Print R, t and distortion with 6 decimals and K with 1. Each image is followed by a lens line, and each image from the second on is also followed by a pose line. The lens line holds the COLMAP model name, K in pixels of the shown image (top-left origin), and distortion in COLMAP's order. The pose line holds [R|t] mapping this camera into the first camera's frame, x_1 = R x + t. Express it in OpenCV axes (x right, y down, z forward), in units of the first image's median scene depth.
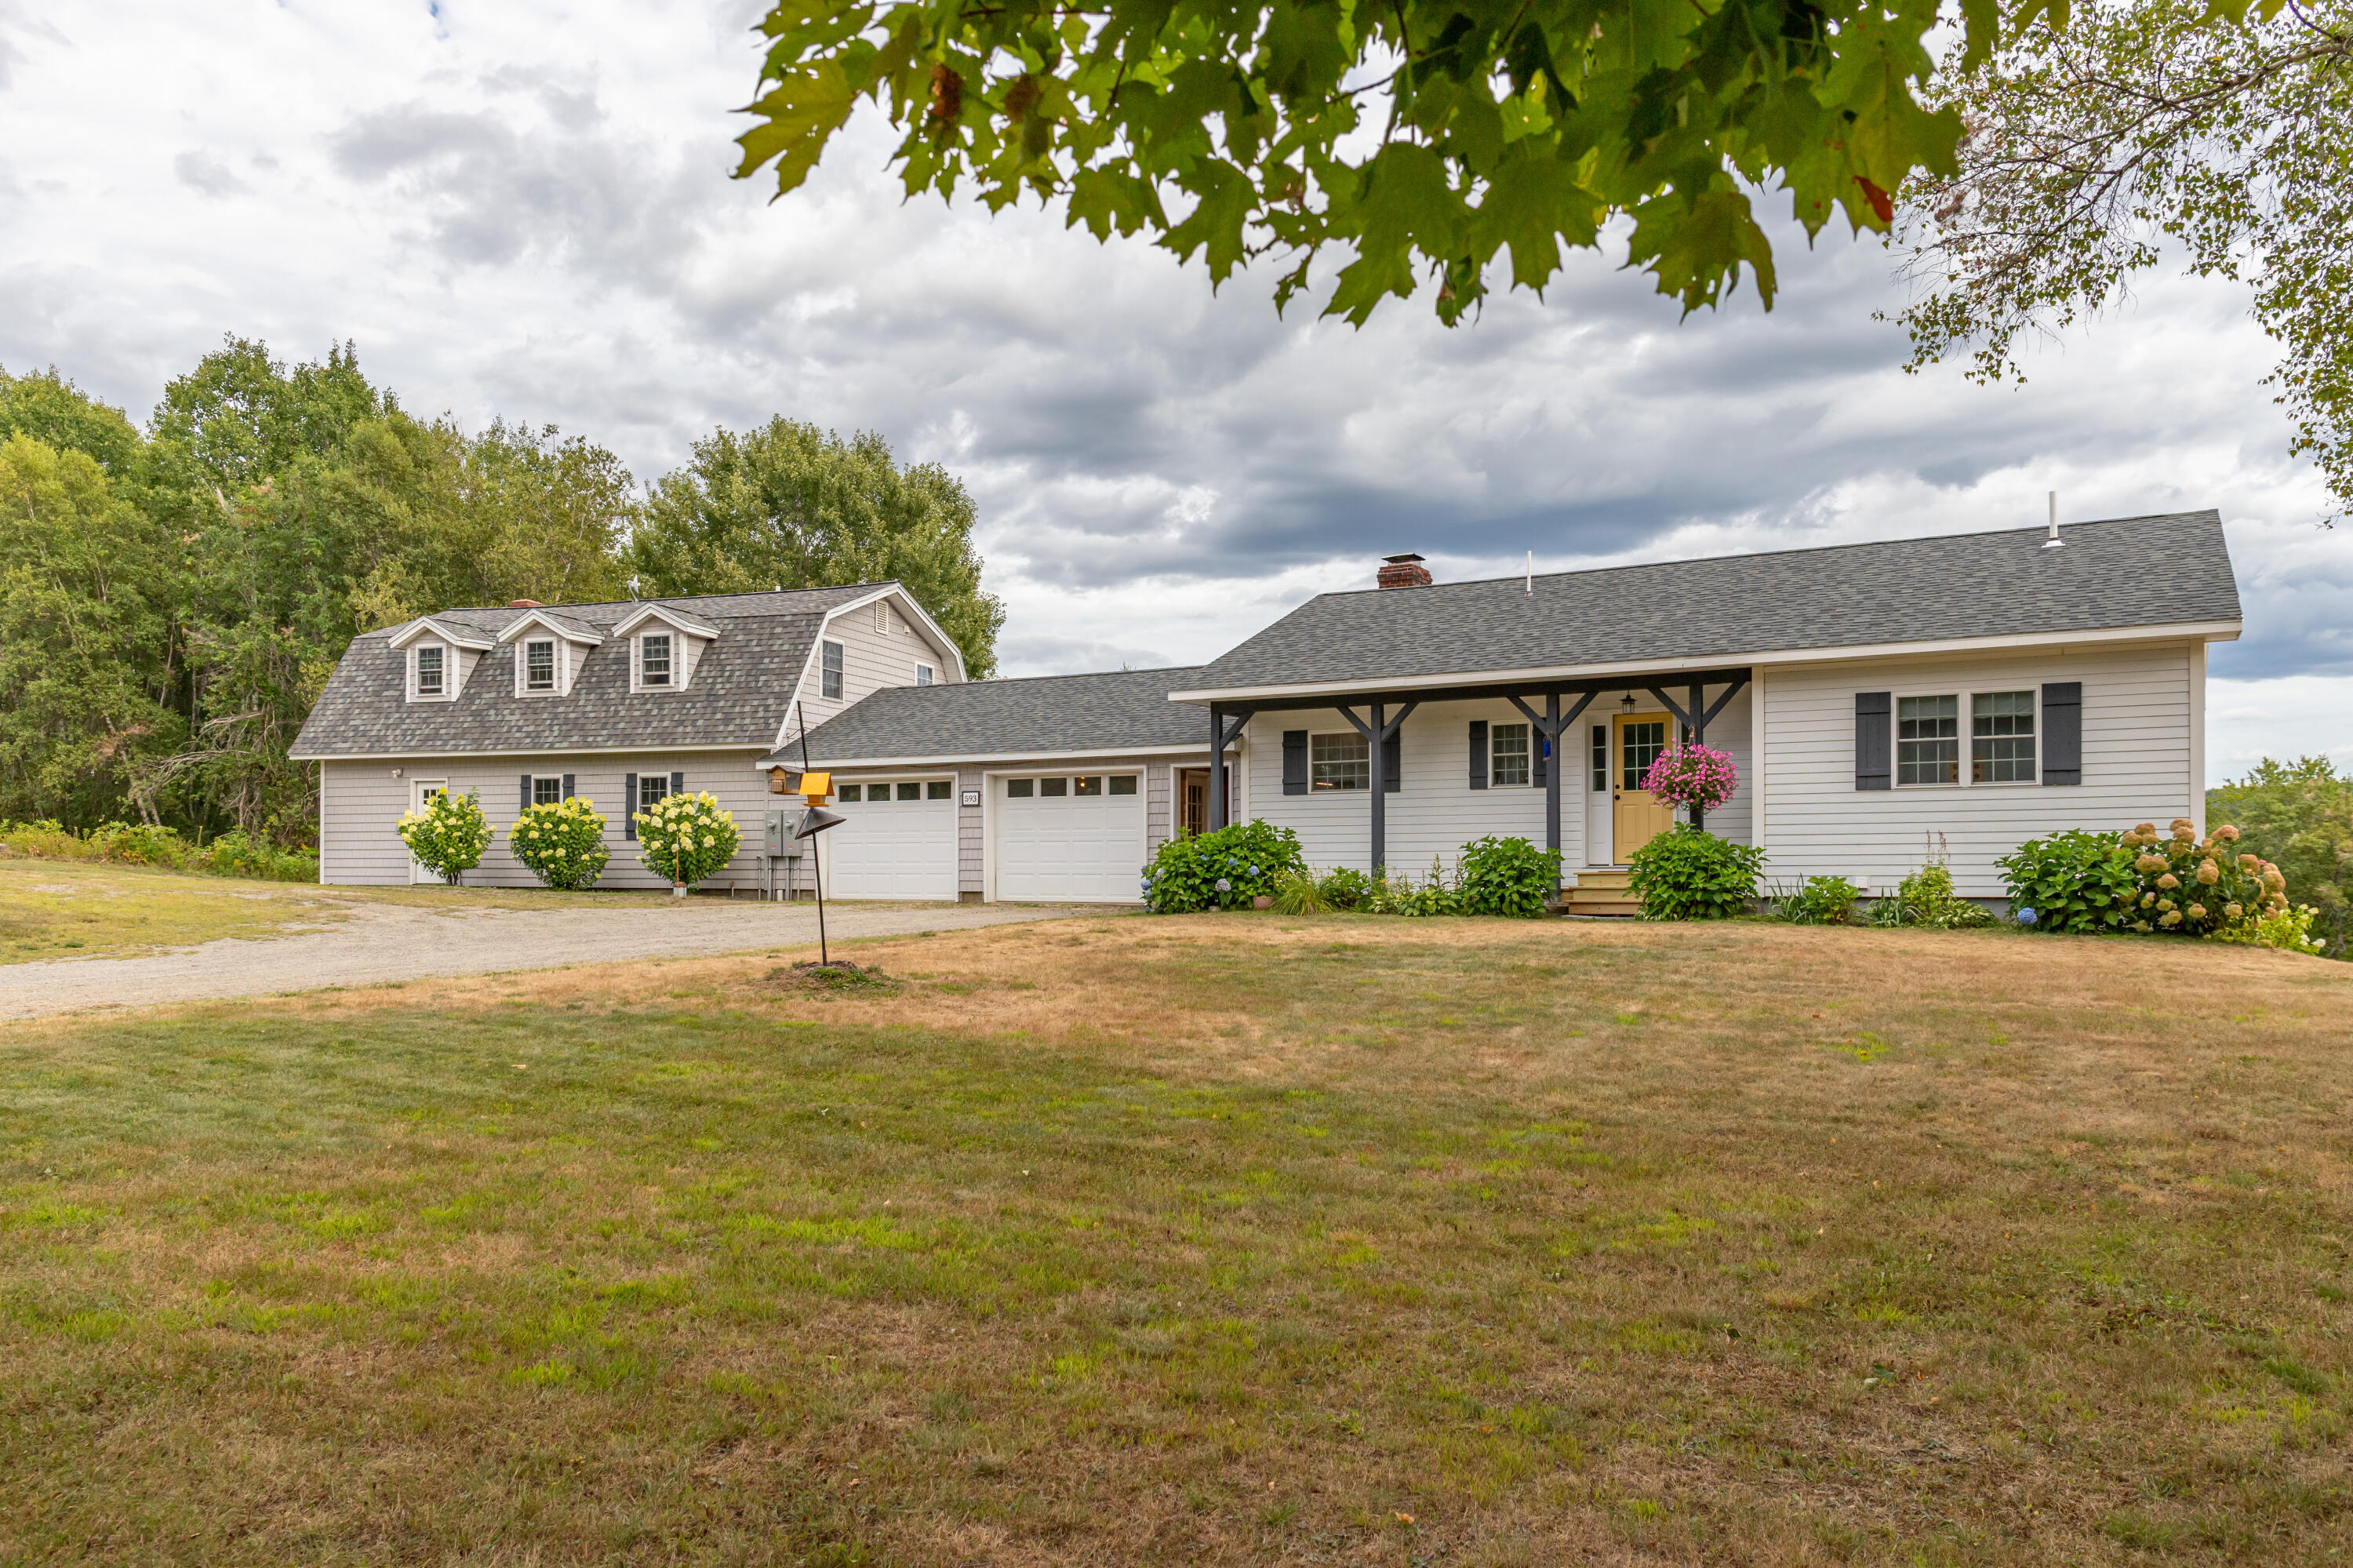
lens RADIAL K [[1613.5, 0, 1189.9], [0, 1613.5, 889.8], [0, 0, 1]] dist [-0.029492, -0.005679]
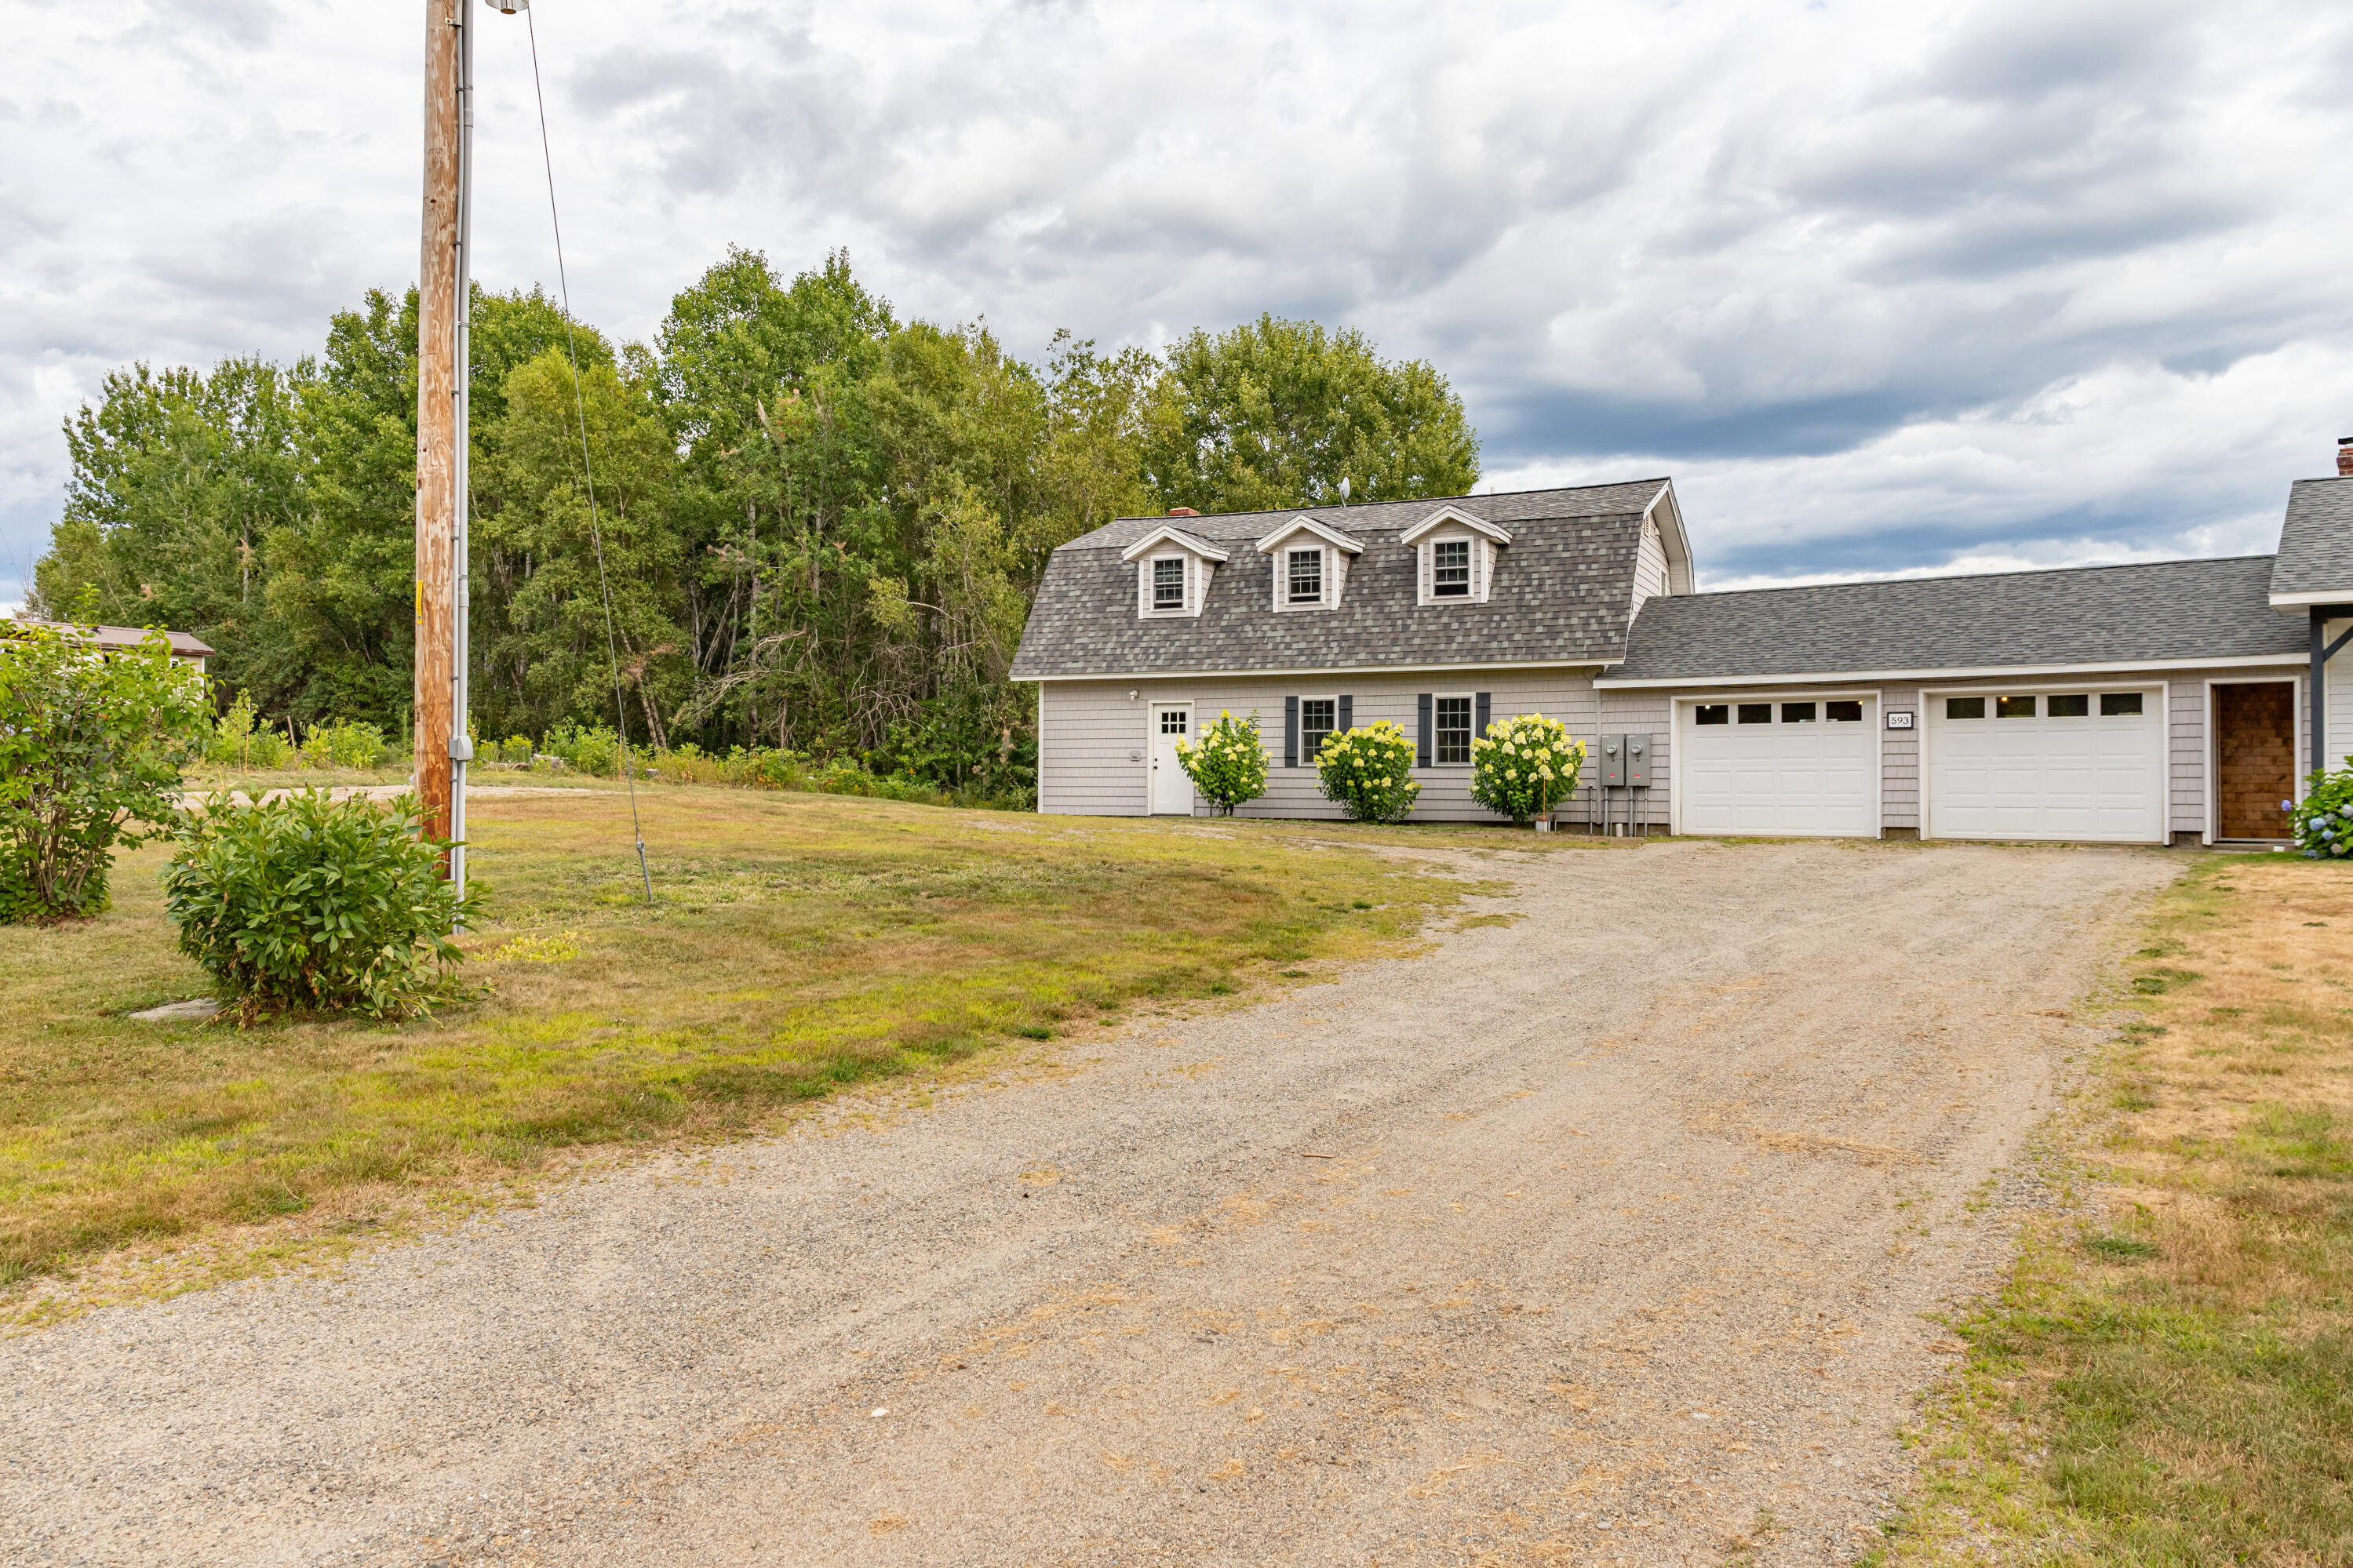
lens RADIAL K [[1624.7, 0, 1198.4], [0, 1624.7, 785.1], [0, 0, 1]] dist [-0.006521, -0.022238]
pose [[0.994127, -0.002333, -0.108198, -0.384135], [0.001130, 0.999937, -0.011182, -0.011161], [0.108218, 0.010994, 0.994066, 0.079423]]
